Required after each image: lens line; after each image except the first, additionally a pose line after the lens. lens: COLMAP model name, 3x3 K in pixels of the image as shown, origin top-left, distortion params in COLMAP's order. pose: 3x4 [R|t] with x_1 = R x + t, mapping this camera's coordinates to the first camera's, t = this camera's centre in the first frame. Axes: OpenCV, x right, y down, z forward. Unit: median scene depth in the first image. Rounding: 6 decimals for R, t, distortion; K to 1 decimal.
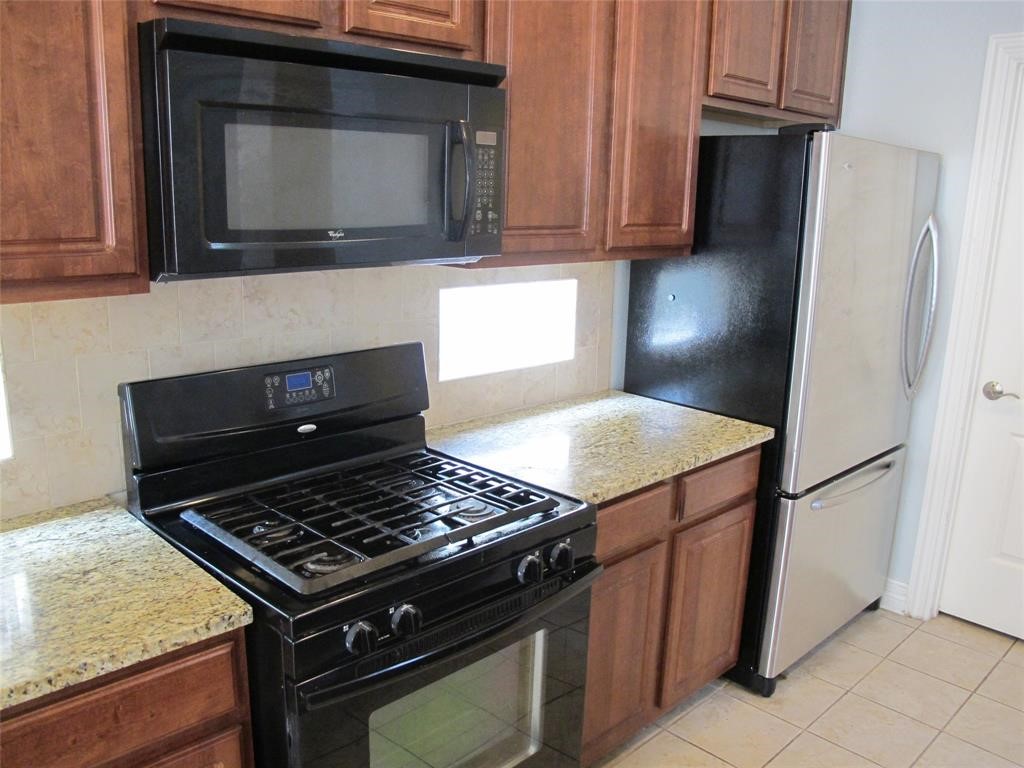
lens RADIAL K [[864.7, 0, 510.5], [0, 864.7, 392.9], [0, 0, 1]] dist [-0.135127, 0.085652]
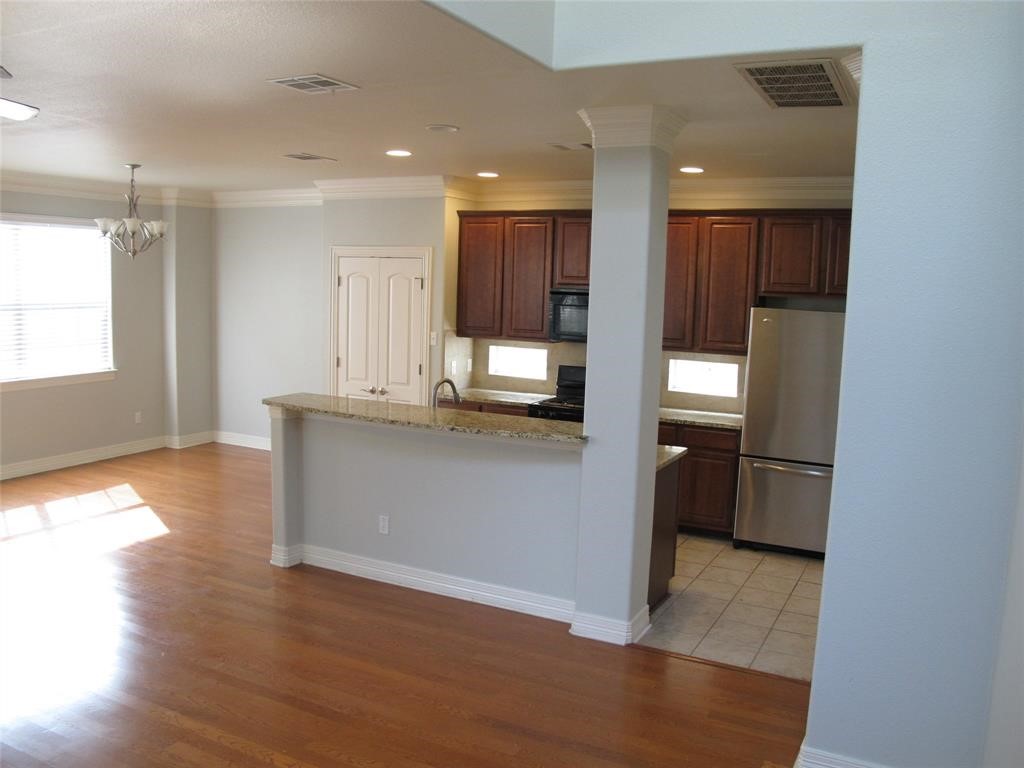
lens RADIAL K [[864.7, 0, 518.6], [0, 864.7, 381.9], [0, 0, 1]] dist [-0.135127, 0.085652]
pose [[0.312245, 0.087512, -0.945962, 2.970124], [-0.245490, 0.969360, 0.008645, 0.068626], [0.917735, 0.229525, 0.324161, -0.495880]]
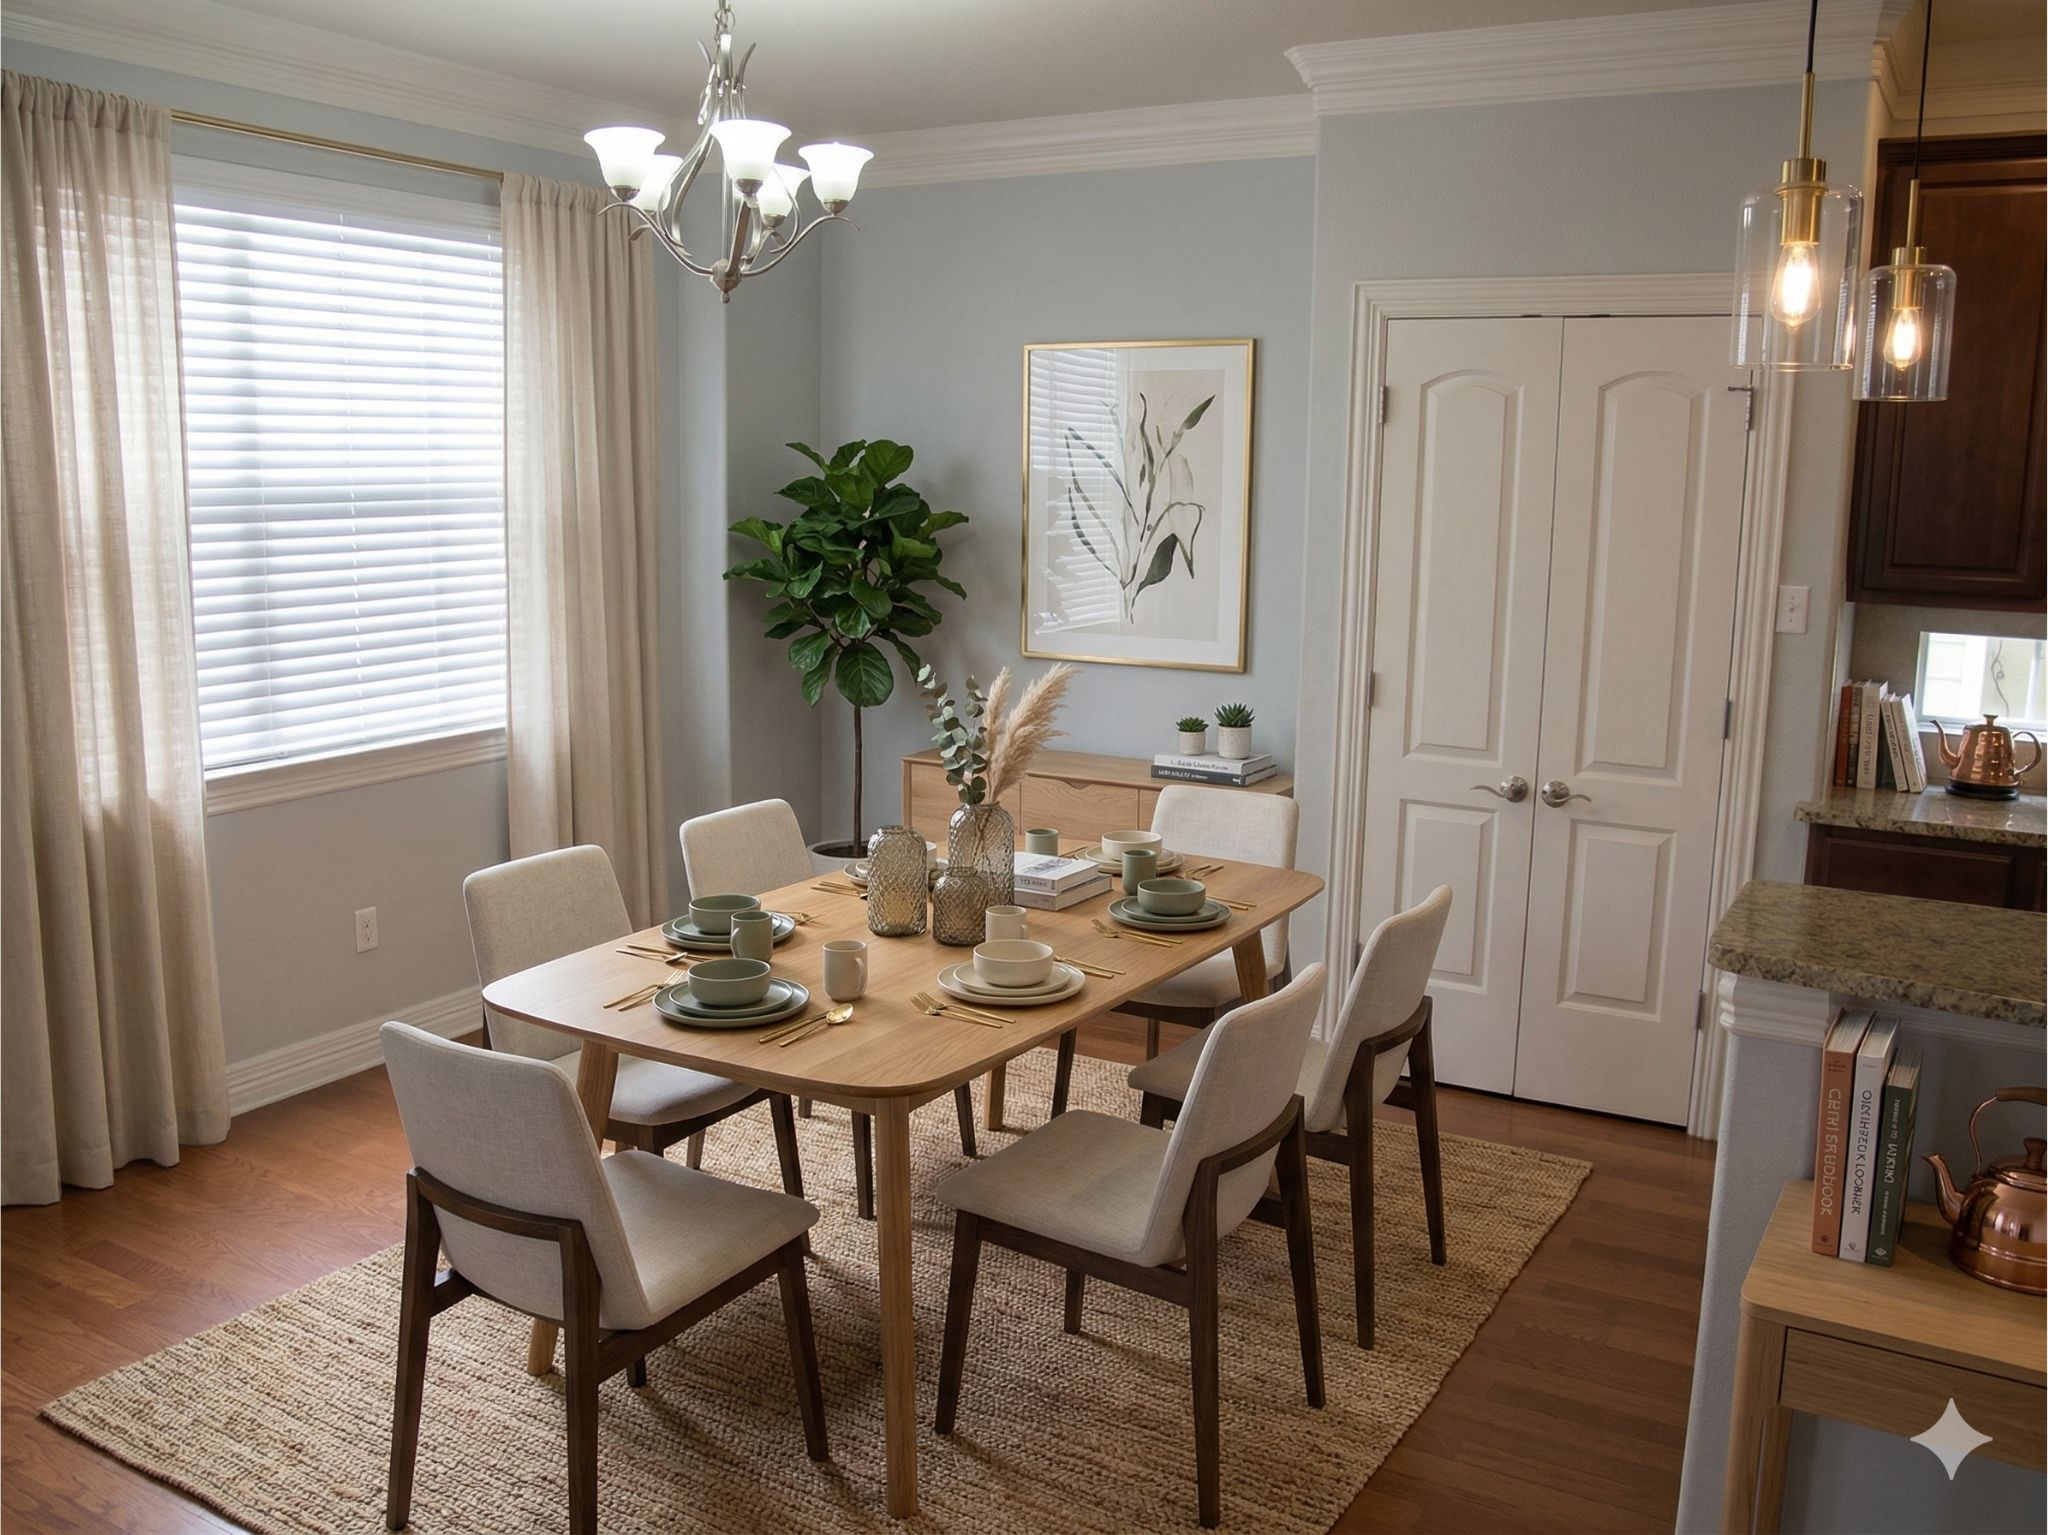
lens RADIAL K [[1730.2, 0, 1011.1], [0, 1730.2, 783.8], [0, 0, 1]] dist [-0.129929, 0.074583]
pose [[0.264762, 0.144648, -0.953403, 1.067698], [-0.234596, 0.968644, 0.081812, 0.260398], [0.935342, 0.202004, 0.290395, -1.064865]]
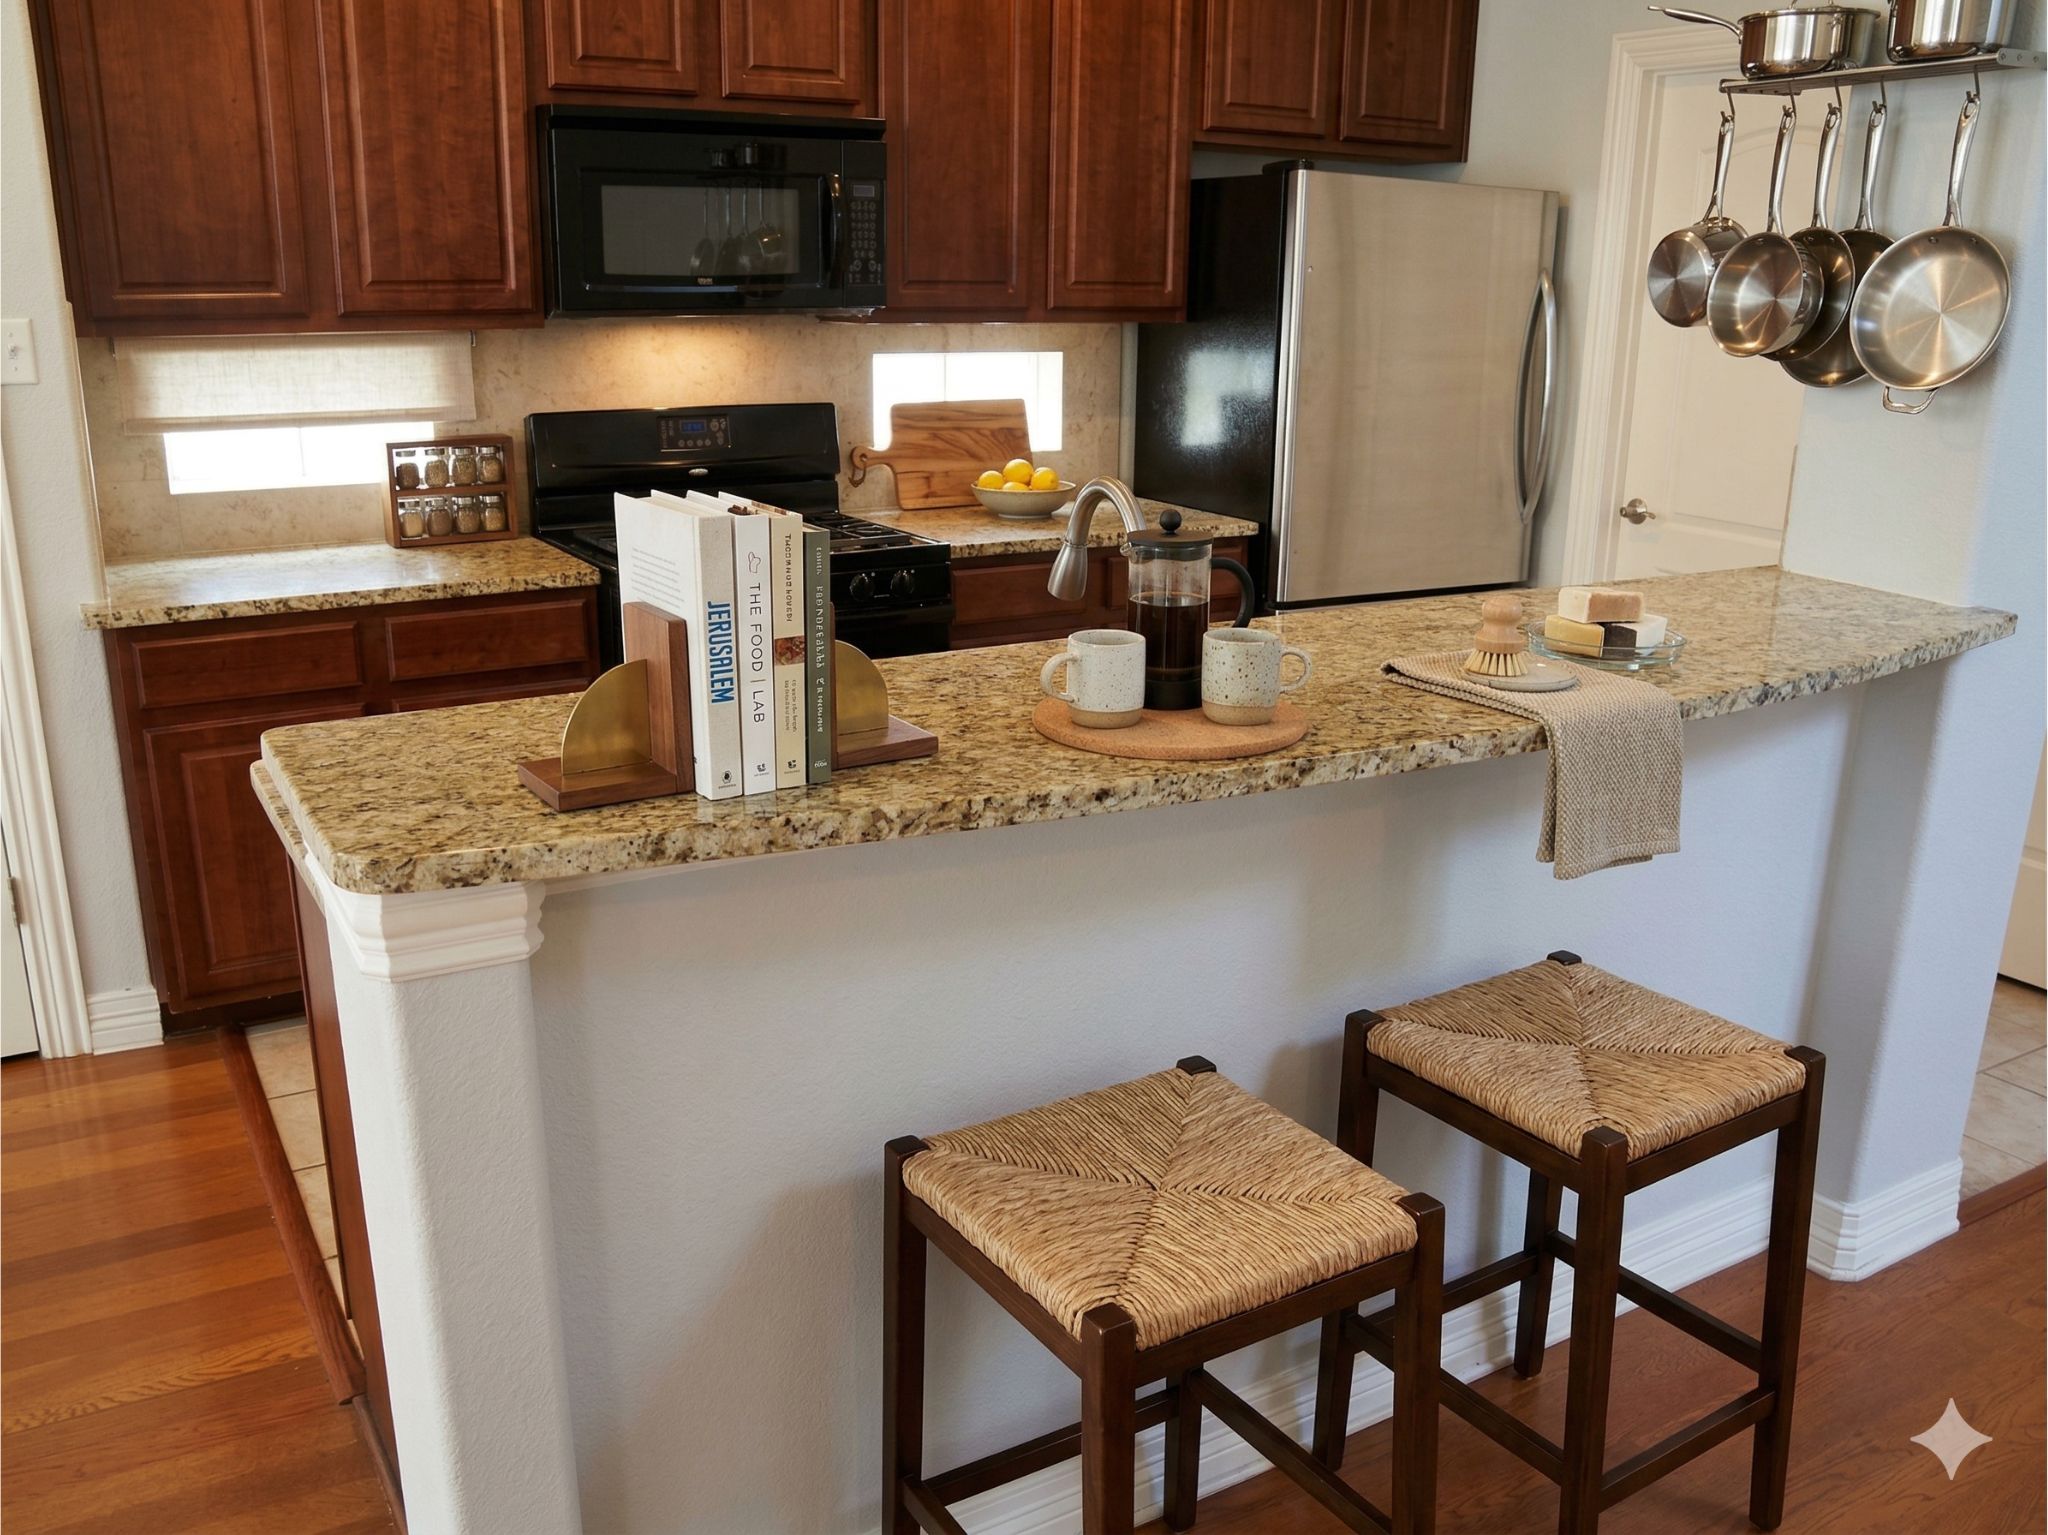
lens RADIAL K [[1730.2, 0, 1017.2], [0, 1730.2, 784.6], [0, 0, 1]] dist [-0.129929, 0.074583]
pose [[0.970696, 0.056489, -0.233577, 0.603909], [-0.044827, 0.997483, 0.054943, 0.267415], [0.236093, -0.042862, 0.970785, -0.888649]]
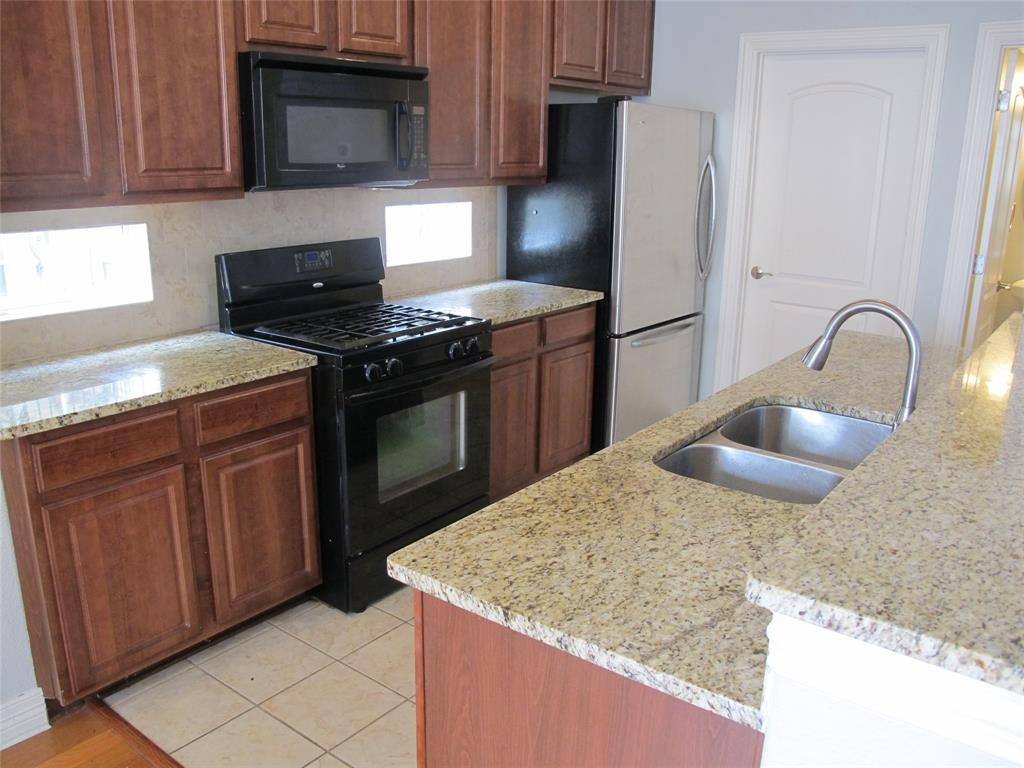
lens RADIAL K [[864.7, 0, 507.0], [0, 864.7, 389.4], [0, 0, 1]] dist [-0.135127, 0.085652]
pose [[0.991535, -0.048873, 0.120286, -0.076492], [0.043865, 0.998071, 0.043943, 0.173713], [-0.122202, -0.038294, 0.991766, -0.663674]]
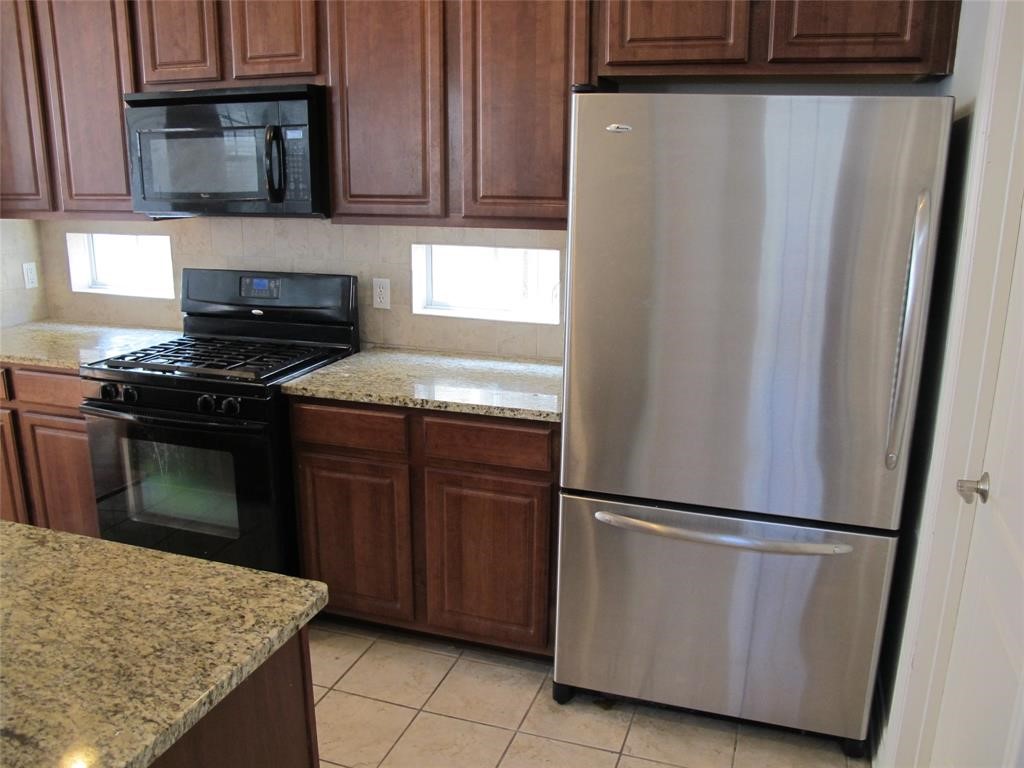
lens RADIAL K [[864.7, 0, 511.6], [0, 864.7, 385.8], [0, 0, 1]] dist [-0.135127, 0.085652]
pose [[0.443322, 0.199211, -0.873946, 1.374436], [-0.203855, 0.971849, 0.118119, -0.109834], [0.872874, 0.125794, 0.471452, 0.613862]]
